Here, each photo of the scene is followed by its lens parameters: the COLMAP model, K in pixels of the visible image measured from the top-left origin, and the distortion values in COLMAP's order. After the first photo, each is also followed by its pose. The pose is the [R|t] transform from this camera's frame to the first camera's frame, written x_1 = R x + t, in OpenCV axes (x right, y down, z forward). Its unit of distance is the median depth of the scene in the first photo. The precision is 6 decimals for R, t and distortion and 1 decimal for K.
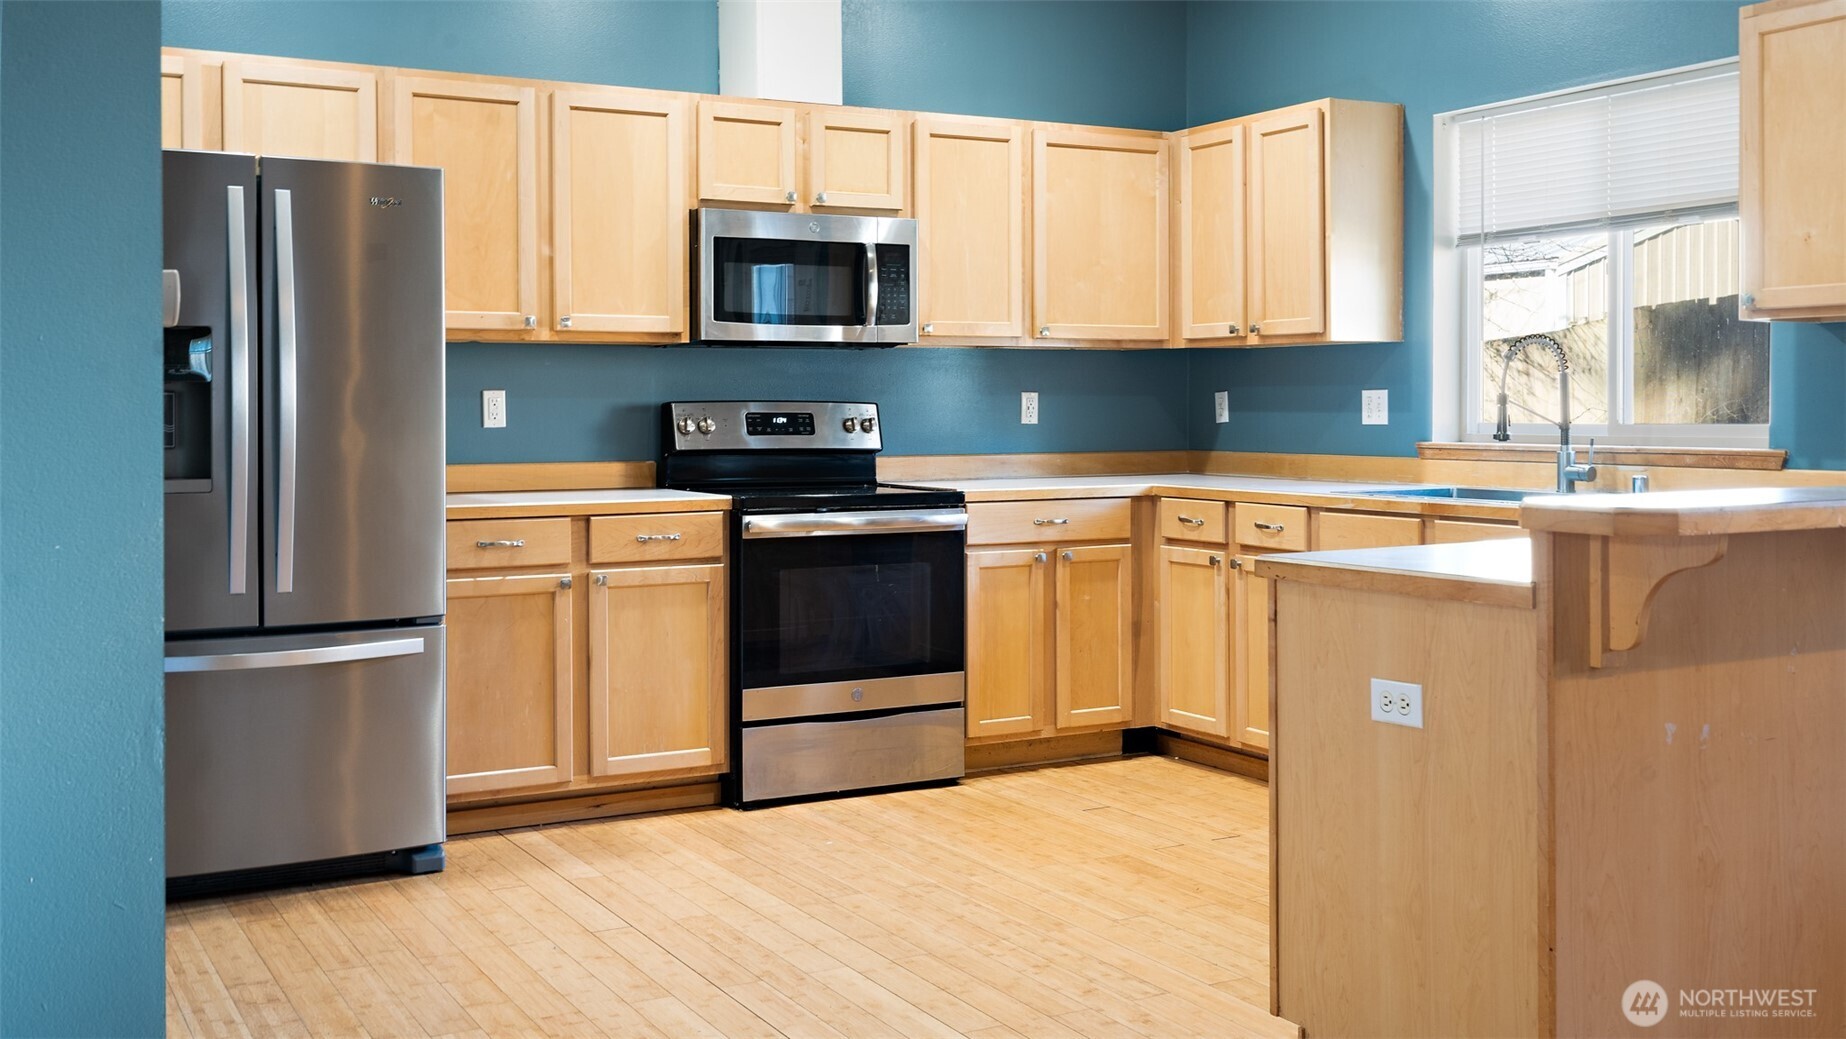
lens RADIAL K [[1828.5, 0, 922.1], [0, 1828.5, 431.0], [0, 0, 1]] dist [0.015671, -0.001545]
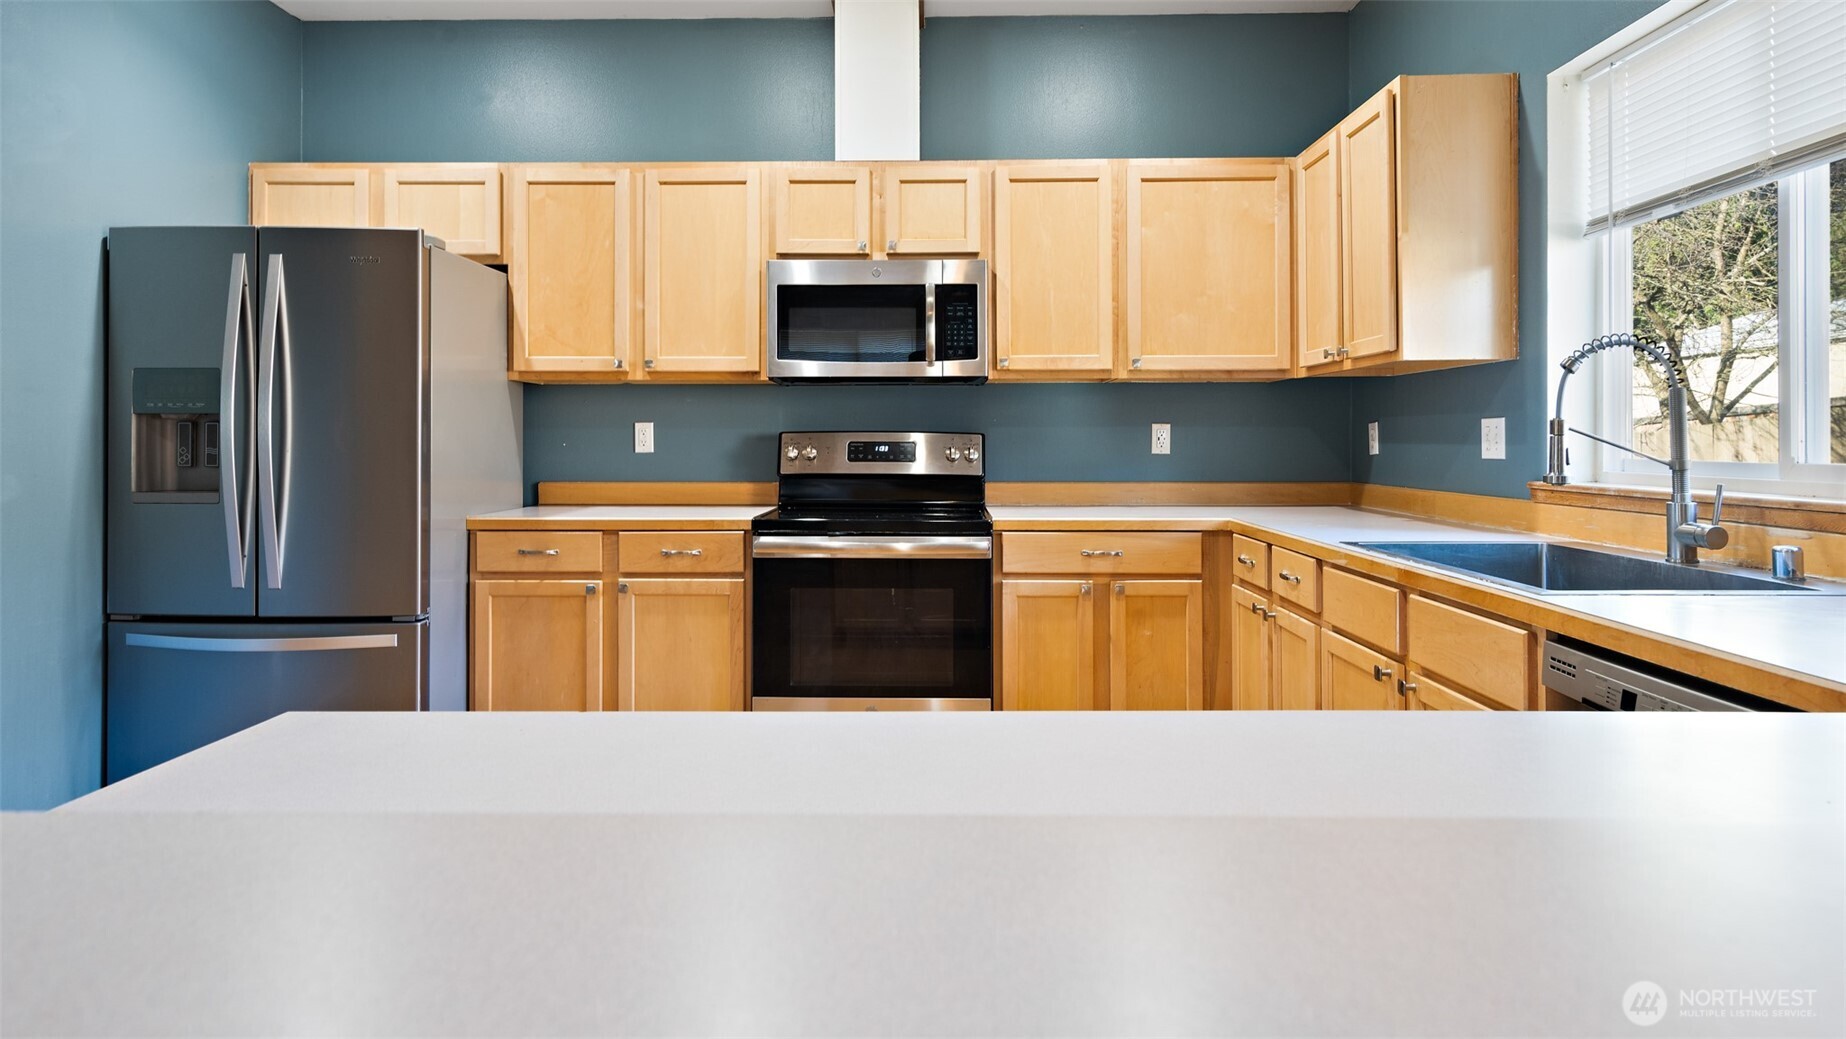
lens RADIAL K [[1051.9, 0, 917.8], [0, 1051.9, 430.5], [0, 0, 1]] dist [0.004984, 0.000080]
pose [[0.862746, -0.001163, -0.505635, 0.274642], [-0.010191, 0.999754, -0.019689, -0.004600], [0.505534, 0.022139, 0.862523, 0.463896]]
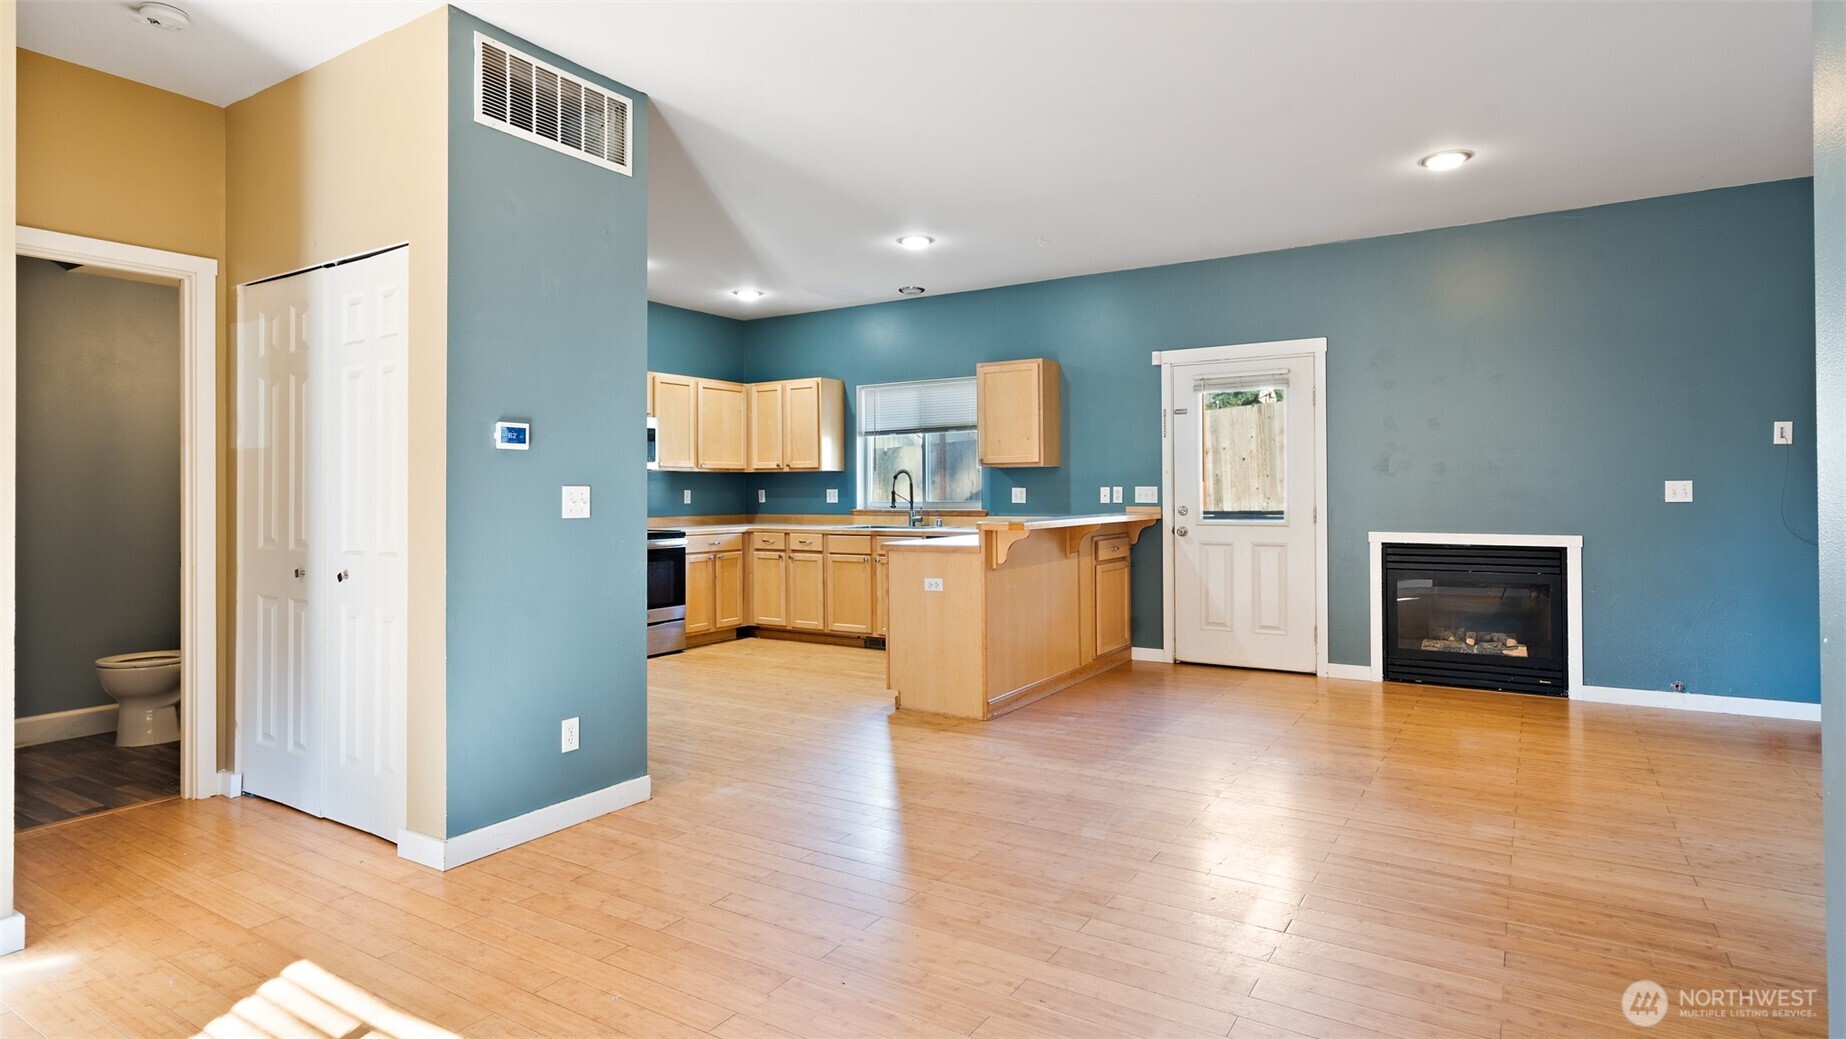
lens RADIAL K [[968.9, 0, 917.8], [0, 968.9, 488.3], [0, 0, 1]] dist [0.003944, 0.000428]
pose [[0.881194, 0.000810, 0.472753, -0.306552], [0.008946, 0.999791, -0.018389, 0.002620], [-0.472669, 0.020434, 0.881003, -0.277501]]
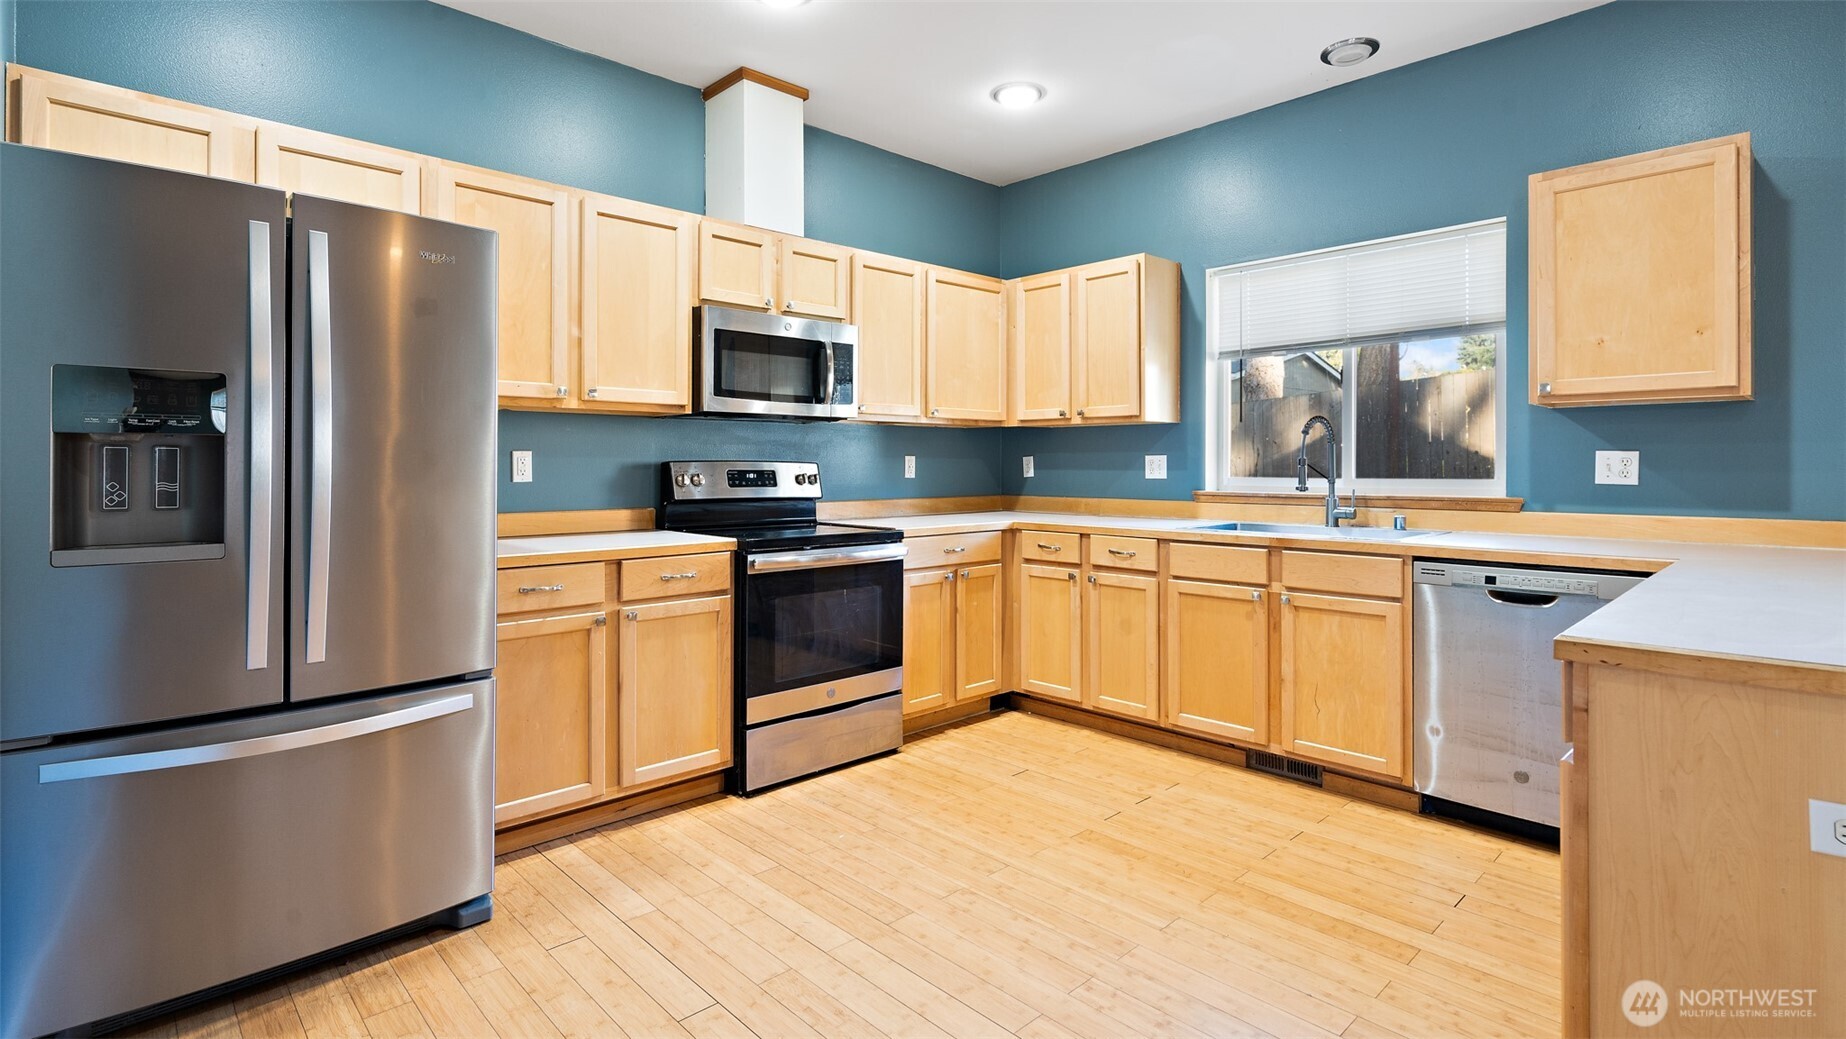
lens RADIAL K [[882.2, 0, 911.5], [0, 882.2, 462.3], [0, 0, 1]] dist [0.000456, 0.000997]
pose [[0.969977, 0.004088, 0.243160, -0.123283], [0.000260, 0.999841, -0.017847, -0.004317], [-0.243195, 0.017374, 0.969822, 0.368585]]
